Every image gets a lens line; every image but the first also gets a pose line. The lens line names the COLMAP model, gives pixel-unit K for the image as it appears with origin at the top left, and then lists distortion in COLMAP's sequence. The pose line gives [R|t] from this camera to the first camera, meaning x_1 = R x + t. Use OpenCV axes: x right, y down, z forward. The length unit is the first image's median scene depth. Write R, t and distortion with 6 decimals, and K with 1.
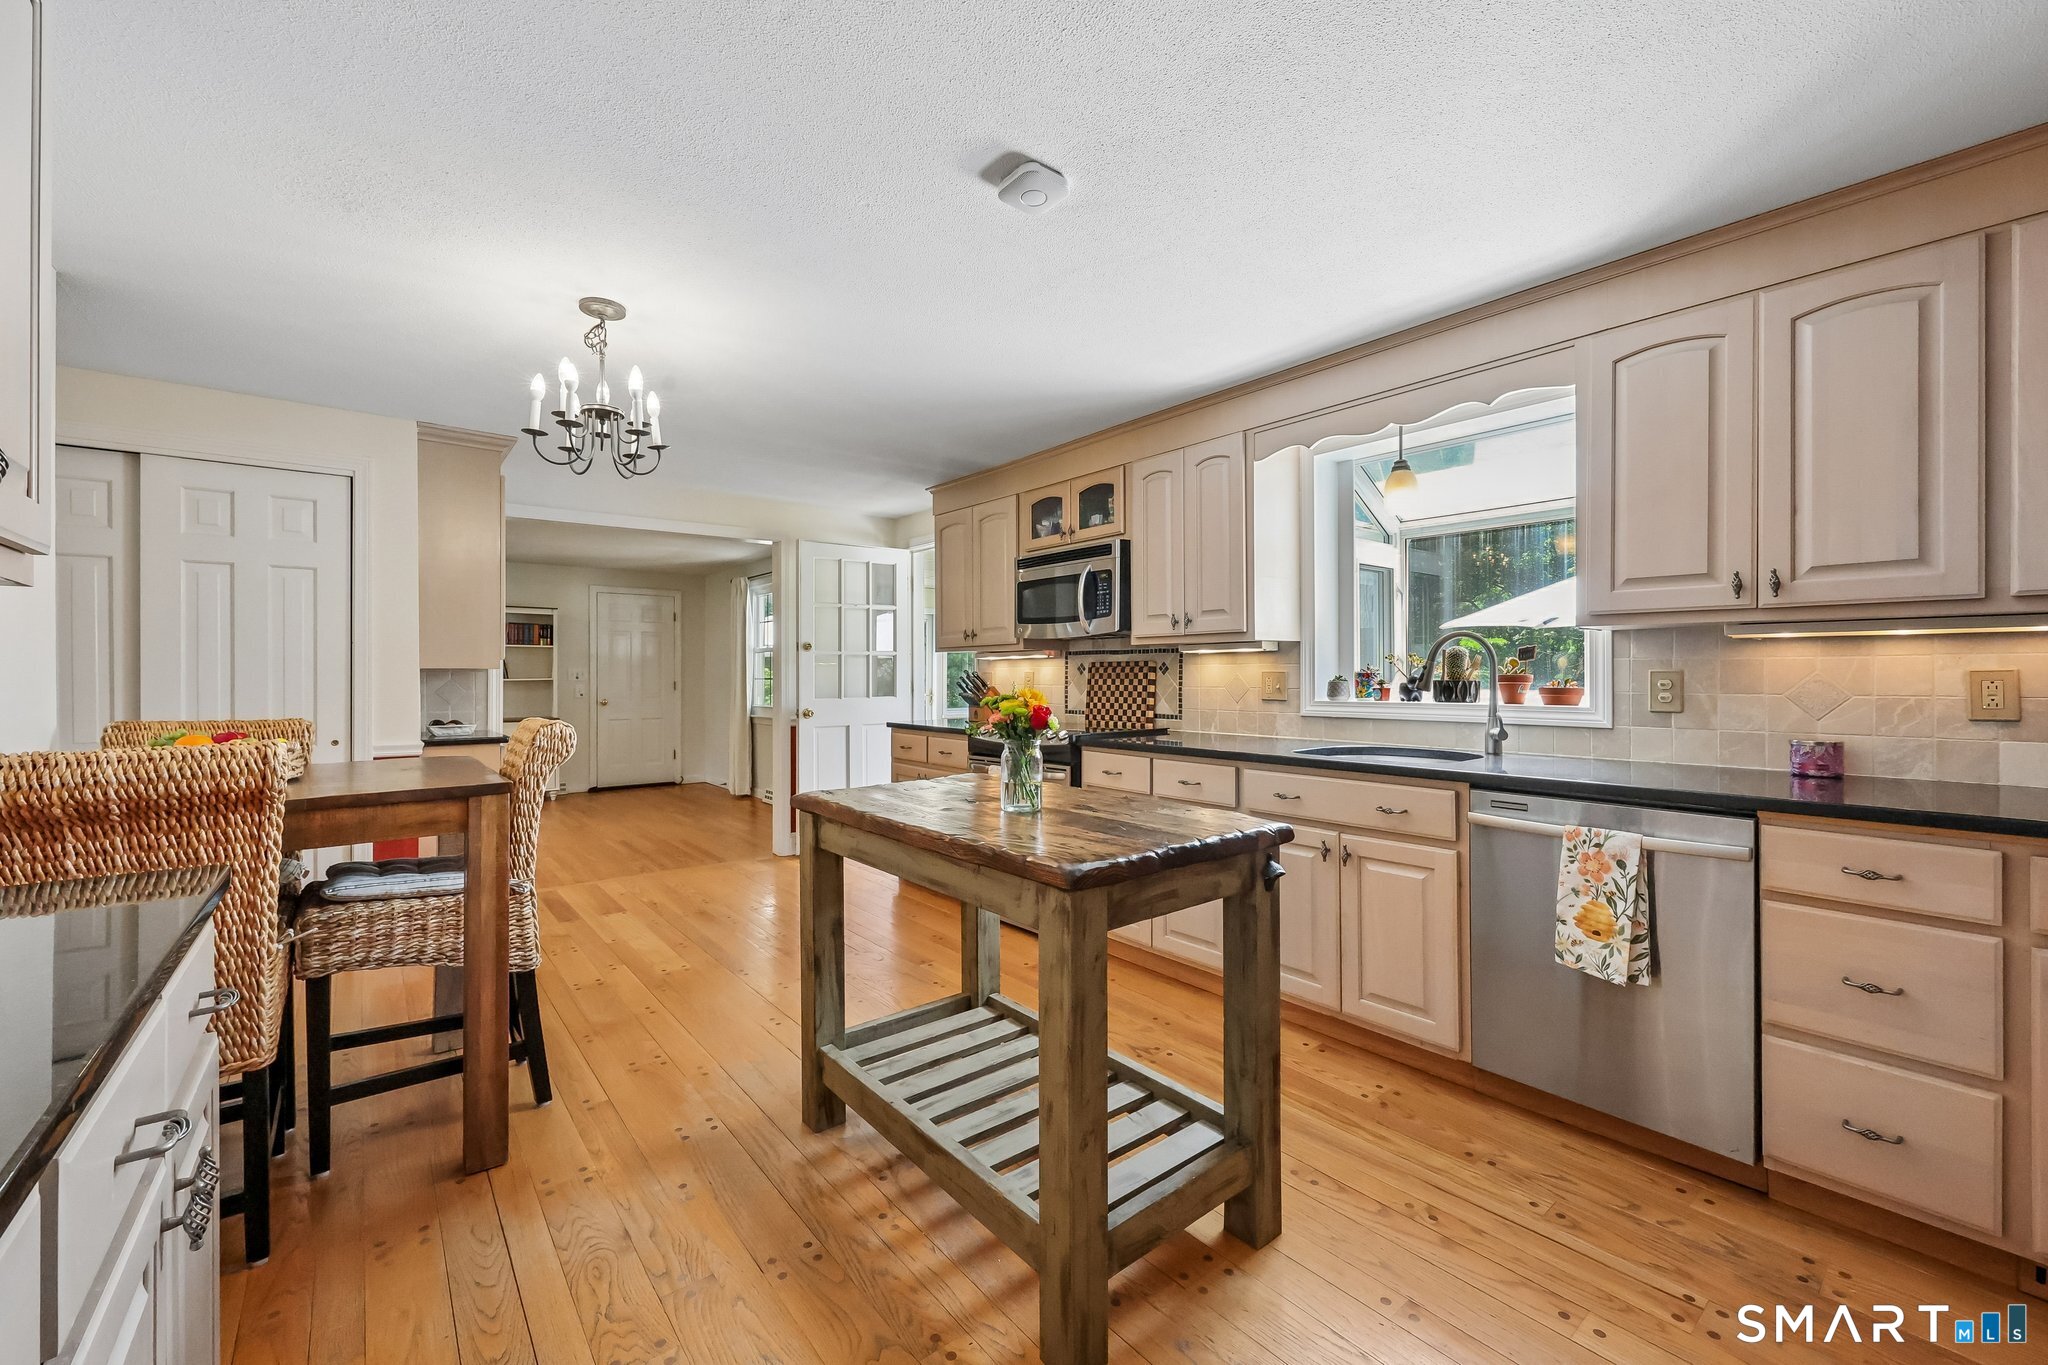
lens RADIAL K [[823.1, 0, 1032.6], [0, 823.1, 678.4], [0, 0, 1]] dist [0.001958, 0.000358]
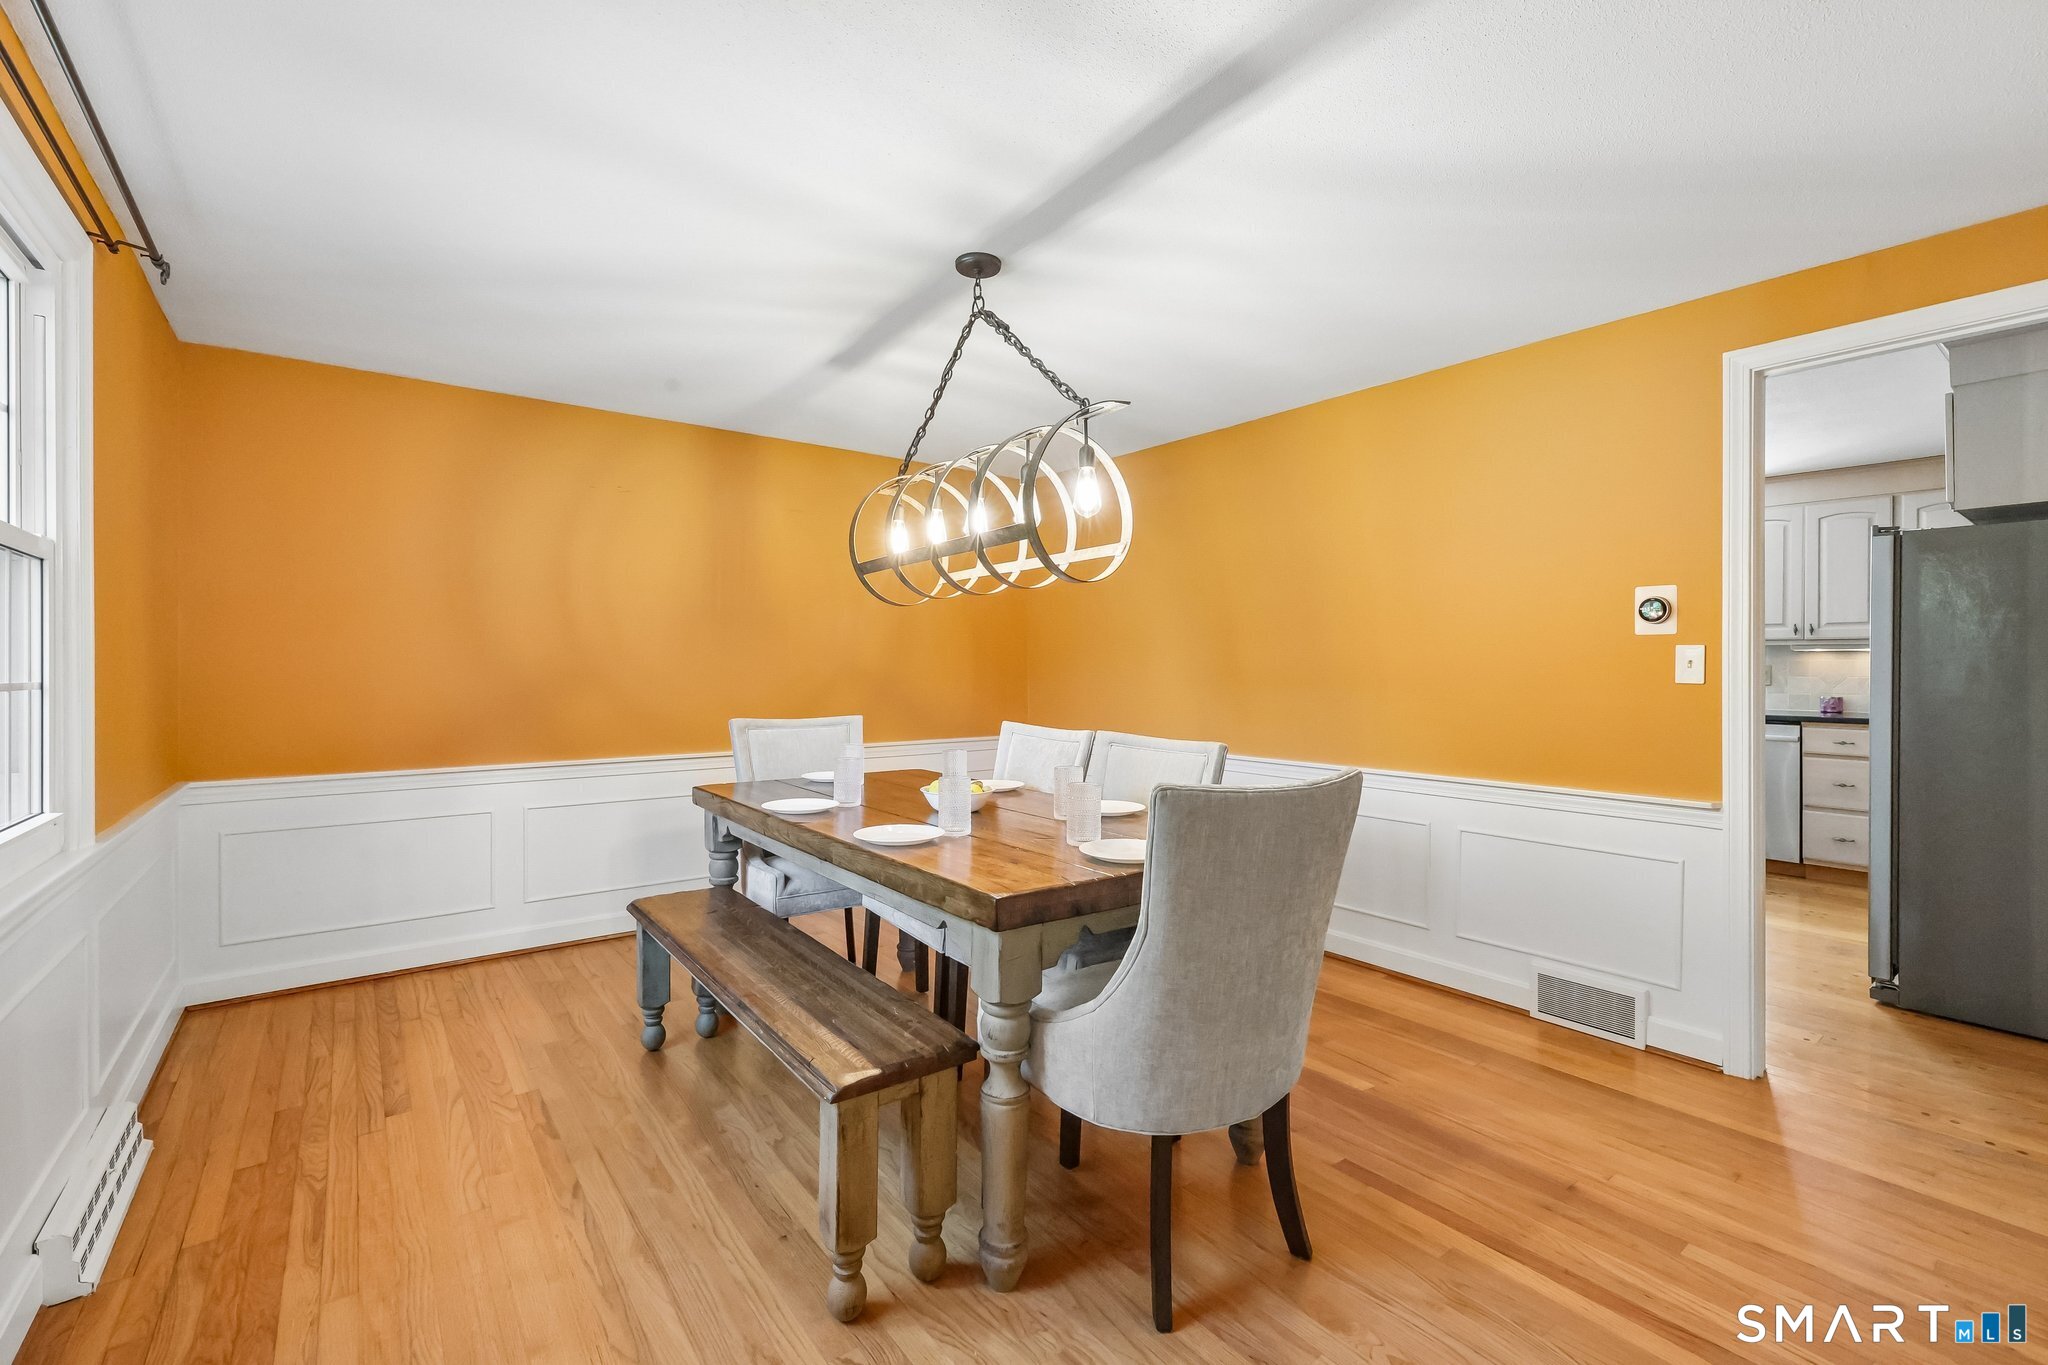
lens RADIAL K [[880.5, 0, 1027.8], [0, 880.5, 671.8], [0, 0, 1]] dist [-0.000295, -0.000066]
pose [[0.999455, 0.002792, -0.032879, -1.018176], [-0.002682, 0.999991, 0.003373, 0.003953], [0.032888, -0.003283, 0.999454, -1.288226]]
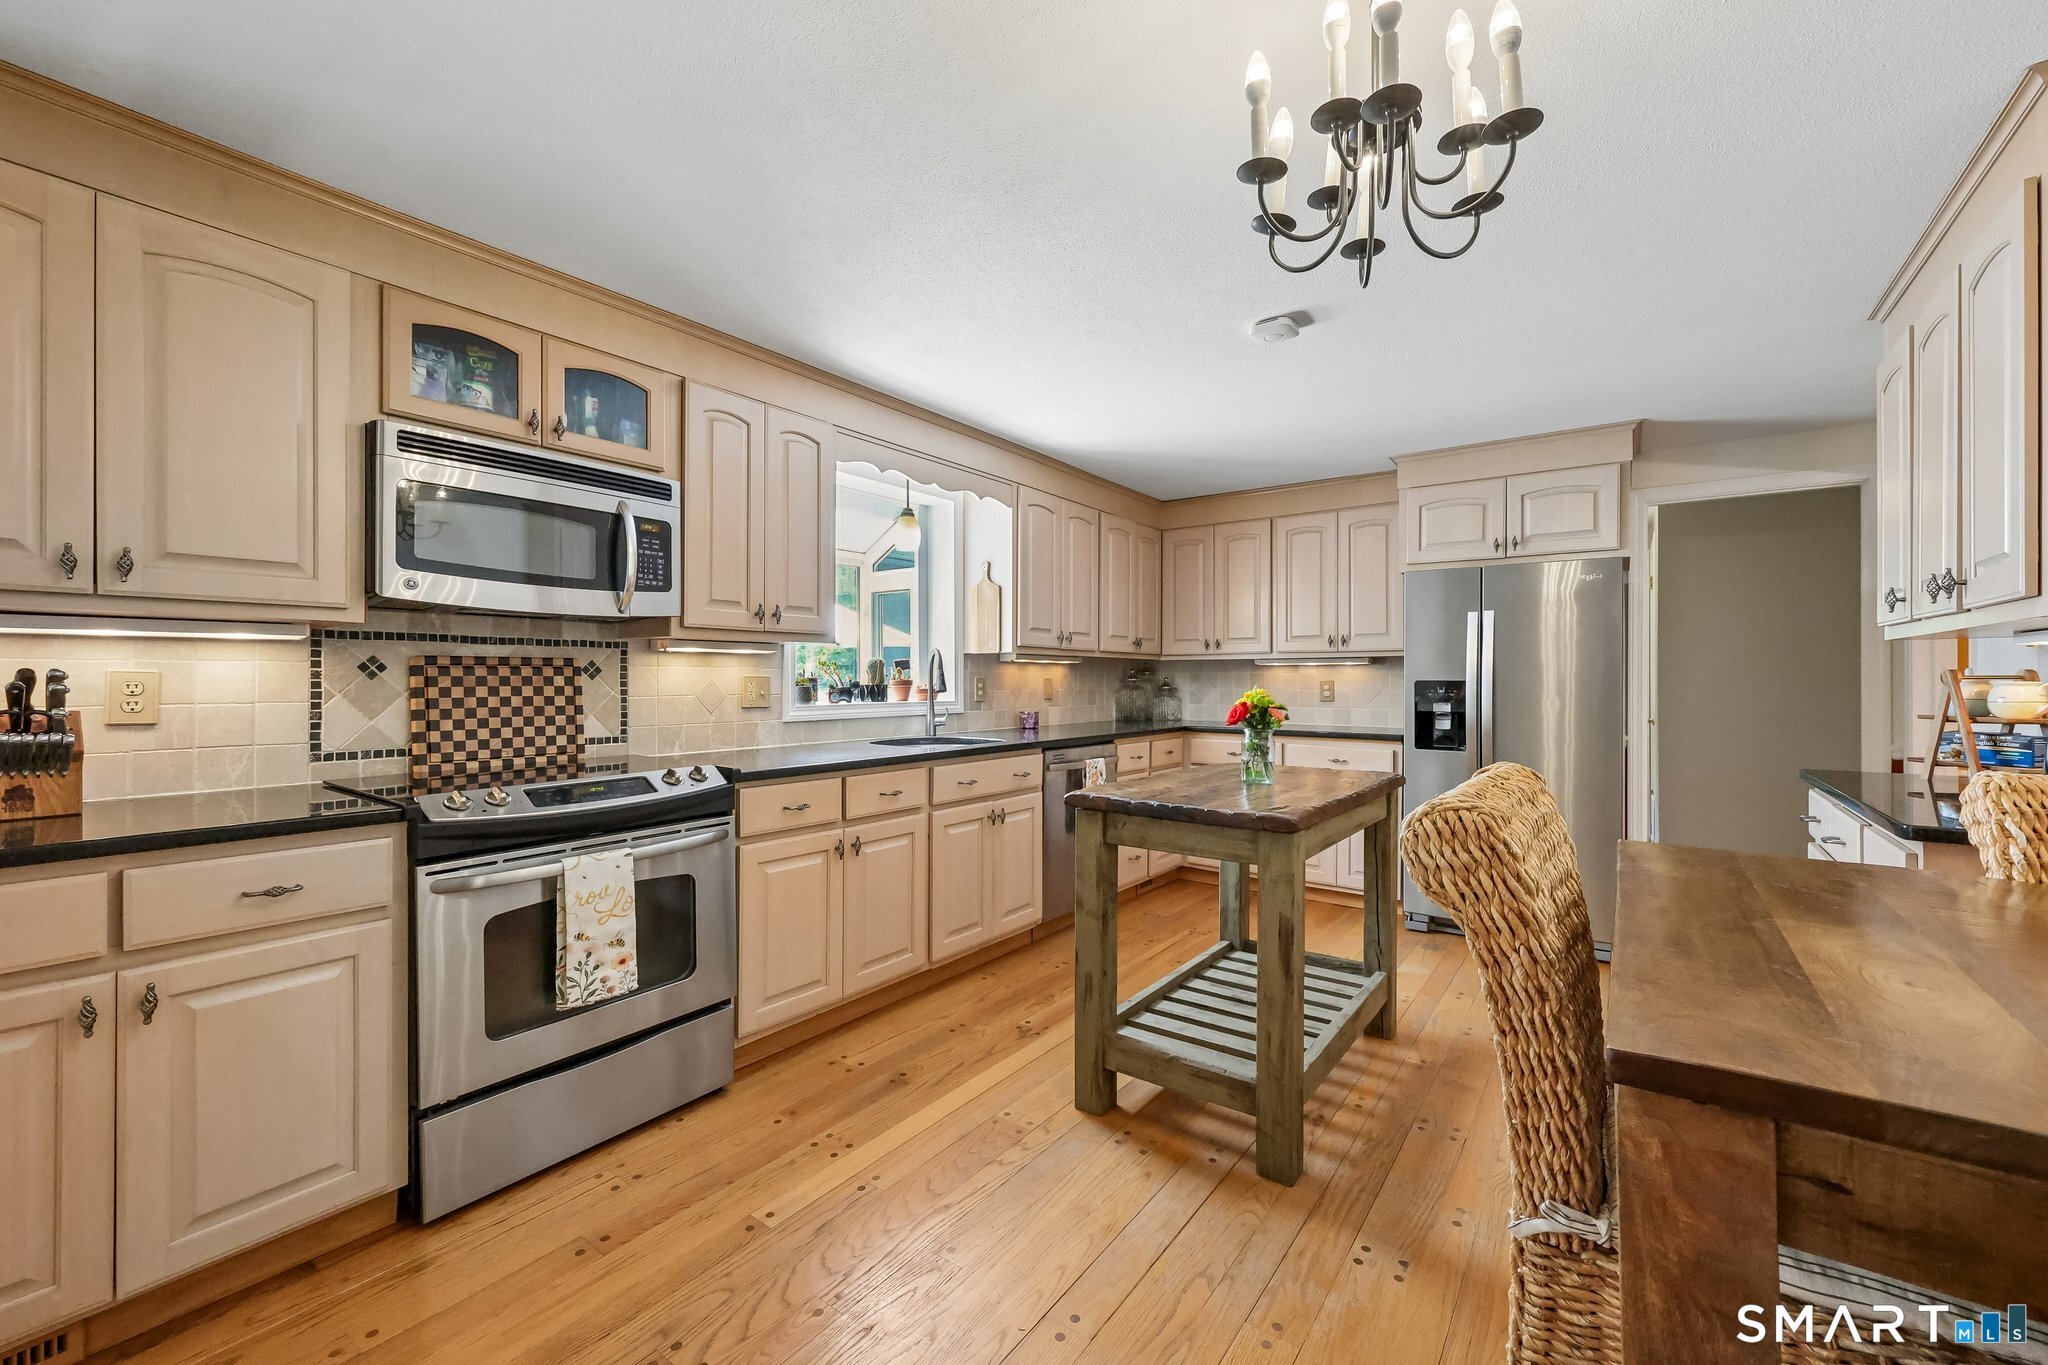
lens RADIAL K [[823.1, 0, 1032.6], [0, 823.1, 678.4], [0, 0, 1]] dist [0.001958, 0.000358]
pose [[-0.252212, 0.003339, 0.967666, -0.945295], [0.003976, 0.999989, -0.002415, -0.003494], [-0.967664, 0.003239, -0.252223, 1.326439]]
